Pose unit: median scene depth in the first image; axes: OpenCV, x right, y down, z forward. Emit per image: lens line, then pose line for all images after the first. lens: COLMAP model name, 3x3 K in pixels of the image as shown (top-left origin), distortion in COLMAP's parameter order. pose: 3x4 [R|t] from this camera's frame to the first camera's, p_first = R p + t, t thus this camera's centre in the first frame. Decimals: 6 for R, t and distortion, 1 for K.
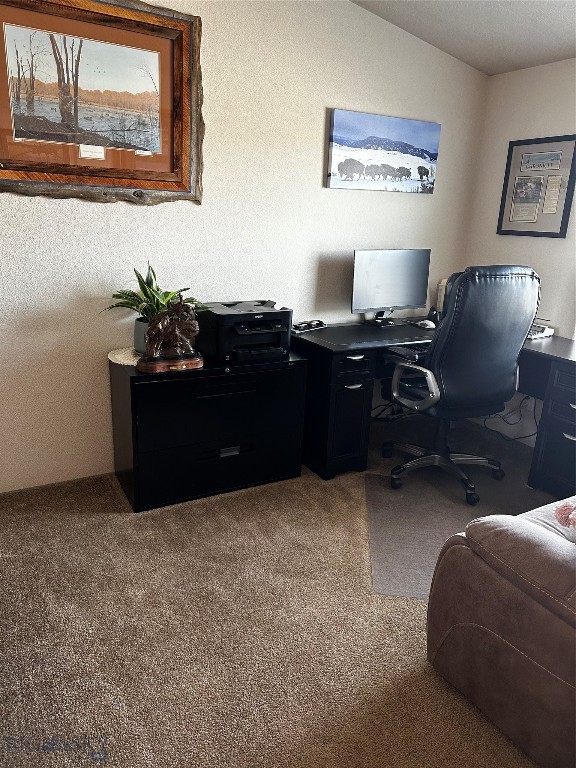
lens RADIAL K [[536.0, 0, 283.4], [0, 536.0, 384.3], [0, 0, 1]] dist [0.067964, -0.092363]
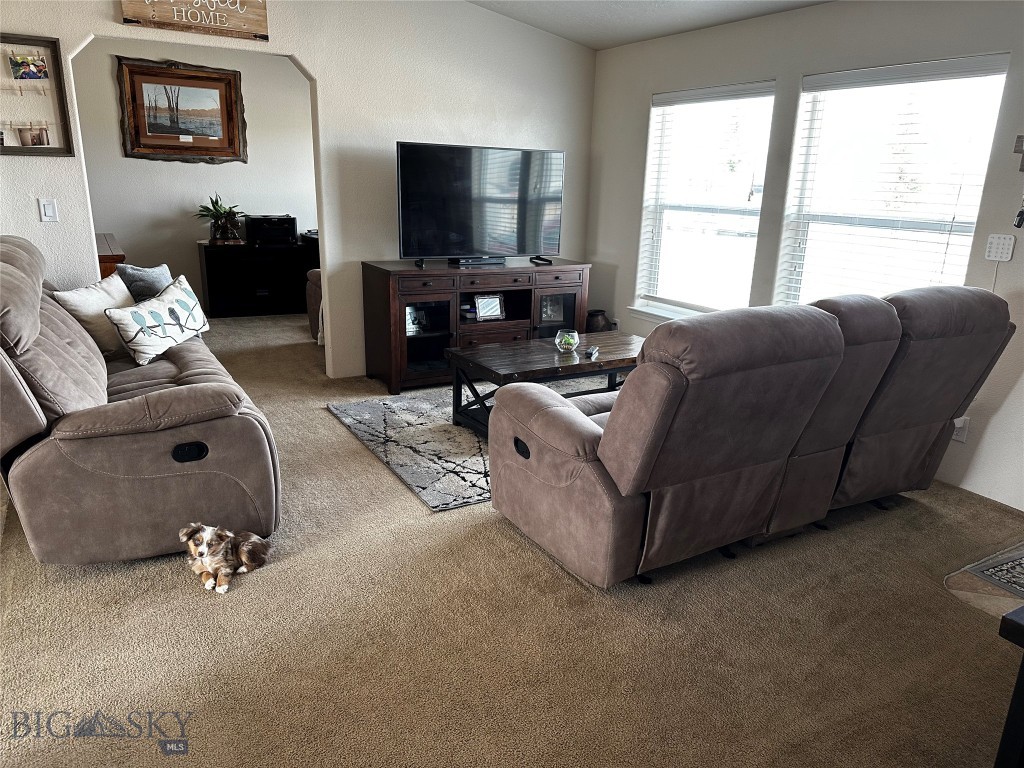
lens RADIAL K [[714.7, 0, 513.1], [0, 714.7, 379.9], [0, 0, 1]] dist [0.067964, -0.092363]
pose [[0.999813, -0.018647, -0.005081, 0.823670], [0.018462, 0.999242, -0.034280, 0.560701], [0.005717, 0.034180, 0.999399, -1.585384]]
